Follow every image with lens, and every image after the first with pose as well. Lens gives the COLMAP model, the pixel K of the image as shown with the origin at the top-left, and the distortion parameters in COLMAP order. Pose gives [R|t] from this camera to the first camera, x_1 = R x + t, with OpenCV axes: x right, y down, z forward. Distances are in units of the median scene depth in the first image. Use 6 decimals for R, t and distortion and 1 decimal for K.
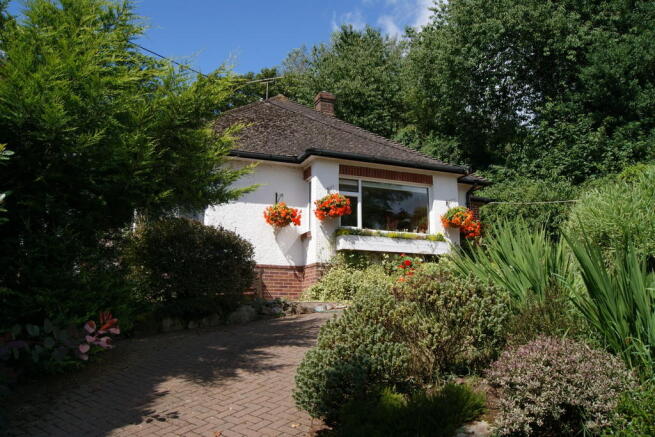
lens RADIAL K [[564.2, 0, 327.5], [0, 564.2, 218.5], [0, 0, 1]] dist [-0.002911, -0.065009]
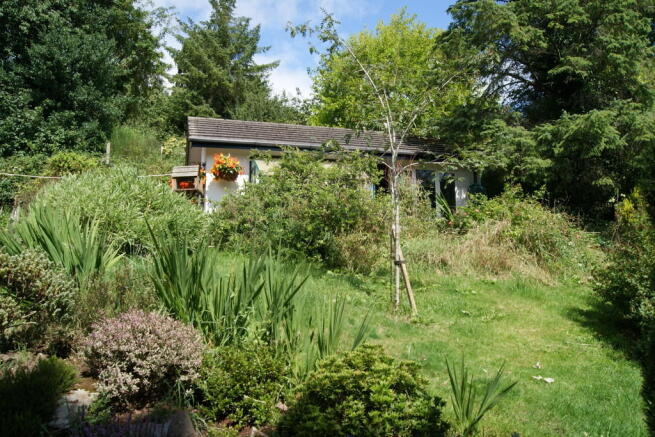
lens RADIAL K [[564.2, 0, 327.5], [0, 564.2, 218.5], [0, 0, 1]] dist [-0.002911, -0.065009]
pose [[0.484160, 0.124366, 0.866096, -0.113636], [-0.161214, 0.985580, -0.051402, 0.004230], [-0.859999, -0.114740, 0.497228, 0.024179]]
